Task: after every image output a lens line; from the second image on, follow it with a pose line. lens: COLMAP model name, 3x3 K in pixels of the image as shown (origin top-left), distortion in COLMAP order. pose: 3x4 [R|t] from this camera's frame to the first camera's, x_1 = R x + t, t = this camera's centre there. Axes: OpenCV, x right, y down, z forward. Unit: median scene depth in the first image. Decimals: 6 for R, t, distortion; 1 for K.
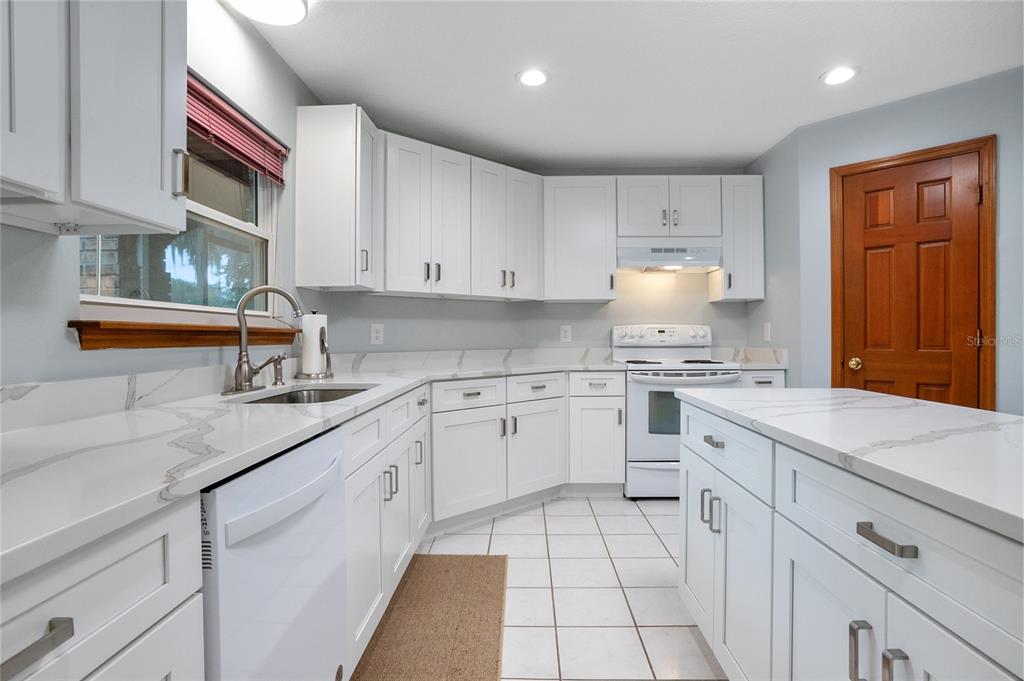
lens RADIAL K [[487.8, 0, 512.0], [0, 487.8, 340.5], [0, 0, 1]] dist [0.000182, -0.000001]
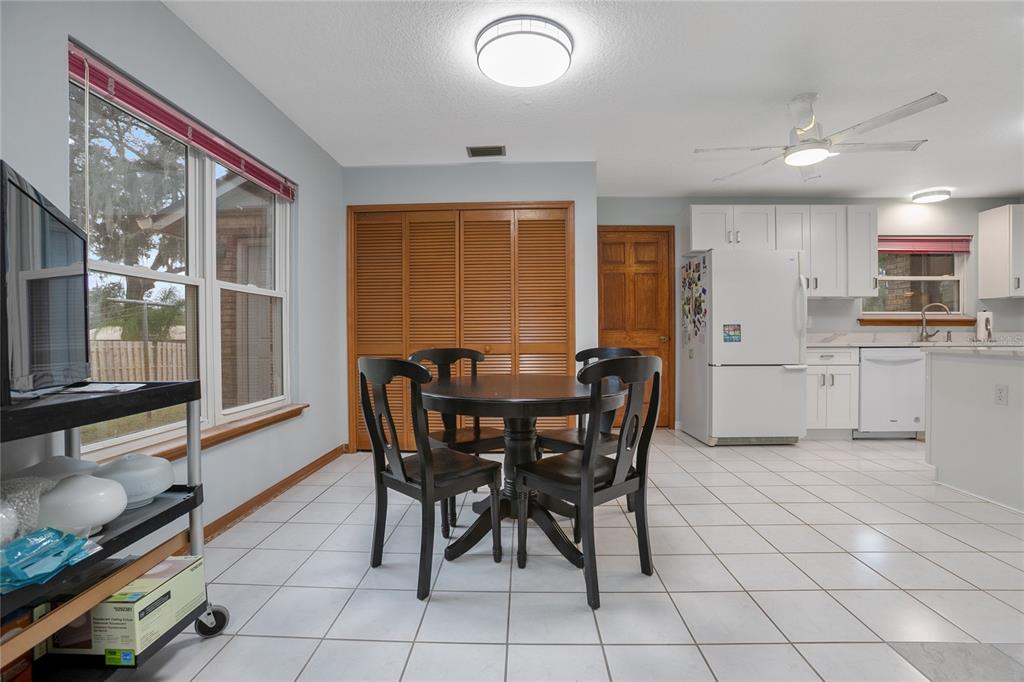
lens RADIAL K [[484.5, 0, 512.0], [0, 484.5, 341.0], [0, 0, 1]] dist [-0.000134, 0.000013]
pose [[-0.005653, 0.017016, -0.999839, 1.753661], [-0.006462, 0.999834, 0.017053, 0.051520], [0.999963, 0.006557, -0.005542, -1.055559]]
